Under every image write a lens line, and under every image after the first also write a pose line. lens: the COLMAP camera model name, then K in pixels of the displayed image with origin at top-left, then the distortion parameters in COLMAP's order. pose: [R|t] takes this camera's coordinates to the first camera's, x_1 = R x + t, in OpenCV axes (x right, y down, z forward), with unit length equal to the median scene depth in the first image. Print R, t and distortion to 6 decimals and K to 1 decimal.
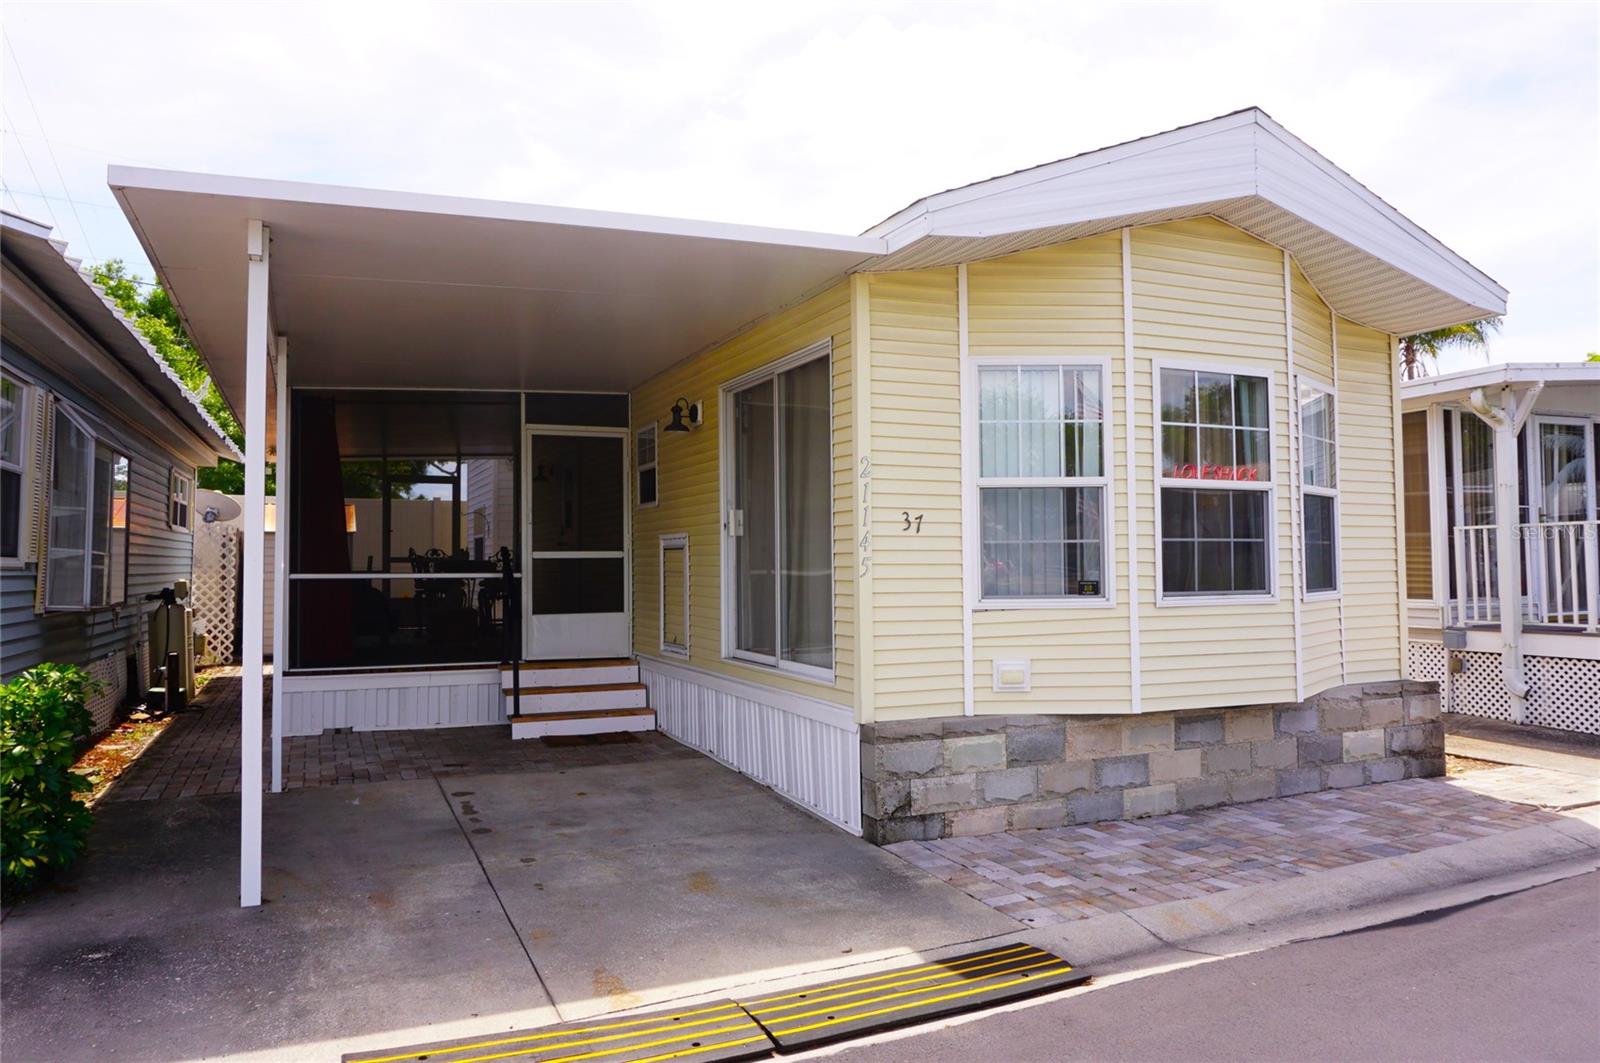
lens RADIAL K [[1057.6, 0, 800.0], [0, 1057.6, 531.5], [0, 0, 1]] dist [-0.073340, 0.052734]
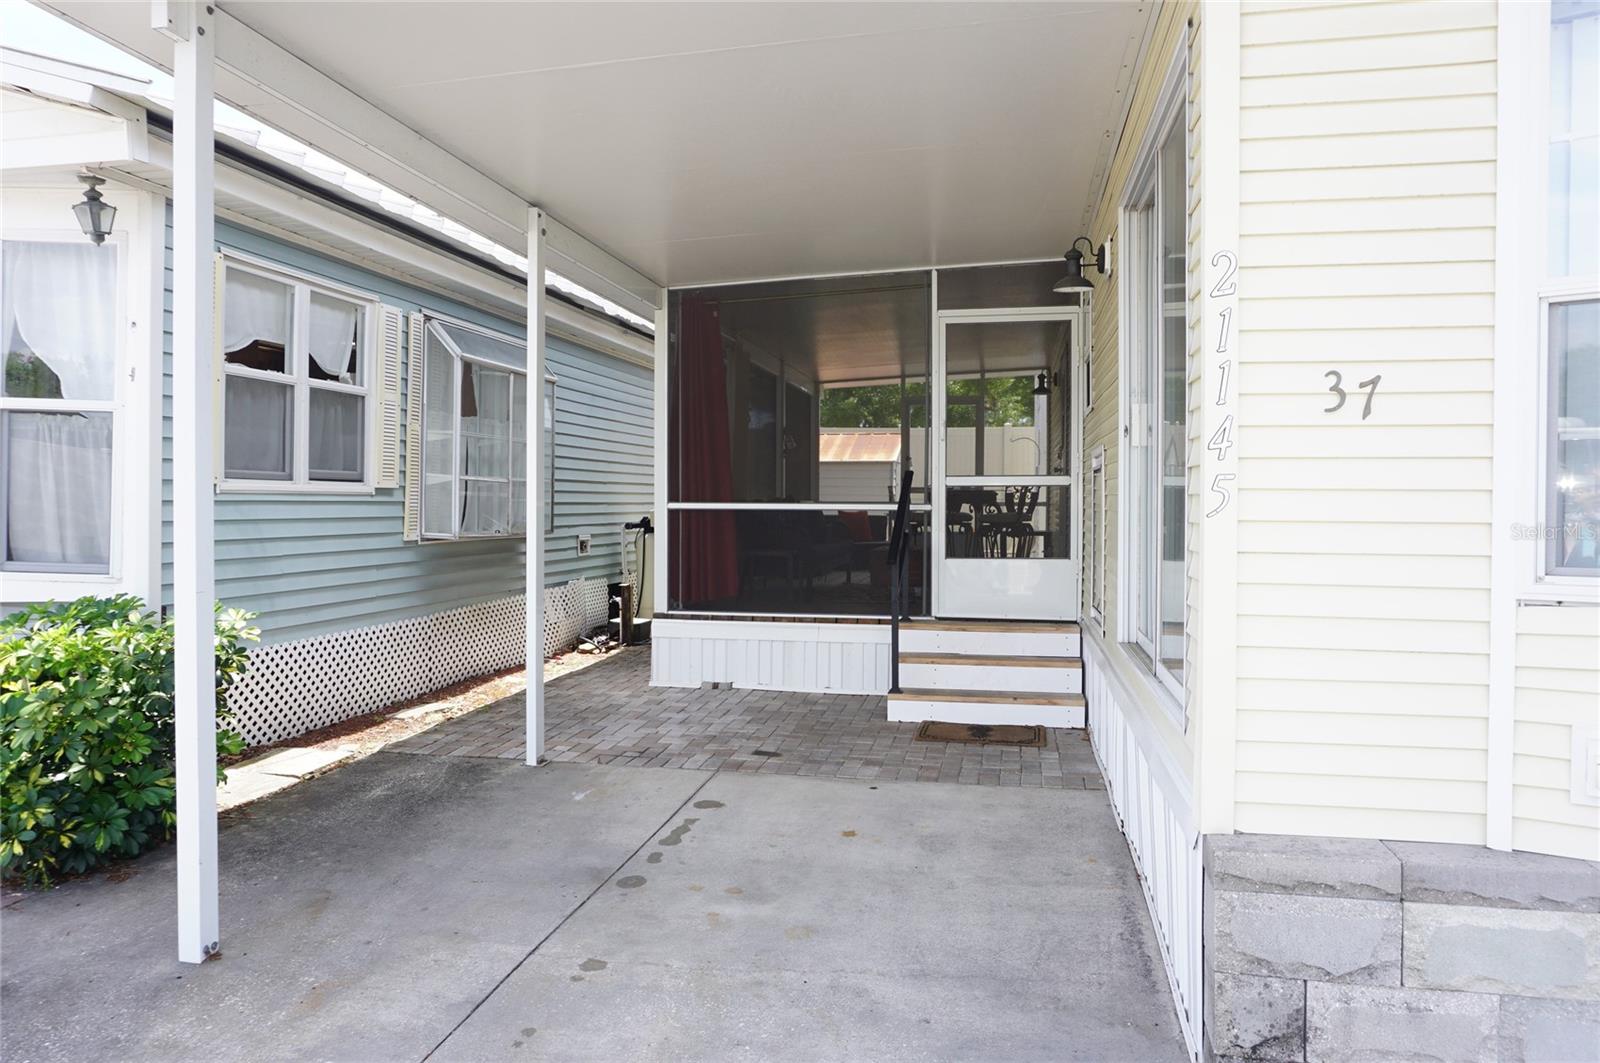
lens RADIAL K [[1057.6, 0, 800.0], [0, 1057.6, 531.5], [0, 0, 1]] dist [-0.073340, 0.052734]
pose [[0.823630, 0.025948, -0.566534, 0.160574], [0.009628, 0.998169, 0.059715, 0.019984], [0.567046, -0.054638, 0.821872, 0.505508]]
